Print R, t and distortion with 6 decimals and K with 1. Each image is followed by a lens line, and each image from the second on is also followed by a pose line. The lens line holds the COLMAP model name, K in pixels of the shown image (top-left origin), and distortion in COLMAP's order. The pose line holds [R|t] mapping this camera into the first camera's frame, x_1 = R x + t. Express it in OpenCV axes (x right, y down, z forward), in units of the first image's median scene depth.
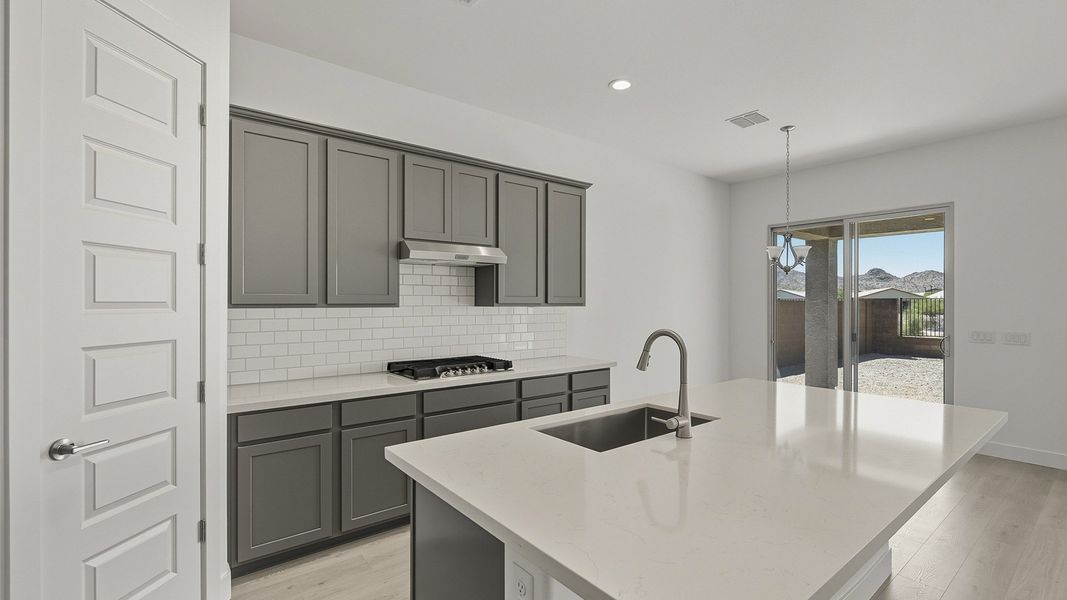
lens RADIAL K [[472.4, 0, 540.3], [0, 472.4, 294.6], [0, 0, 1]] dist [-0.007744, 0.002478]
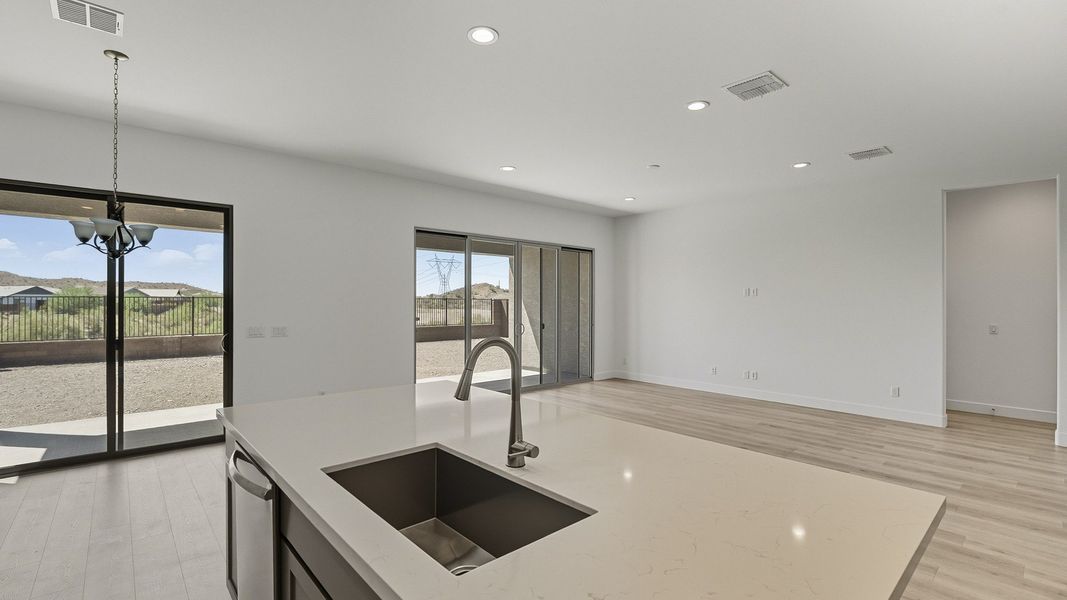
lens RADIAL K [[472.4, 0, 529.7], [0, 472.4, 292.2], [0, 0, 1]] dist [-0.007744, 0.002478]
pose [[-0.060892, 0.015476, 0.998024, -0.270685], [-0.017138, 0.999716, -0.016548, 0.001948], [-0.997997, -0.018112, -0.060609, 0.501440]]
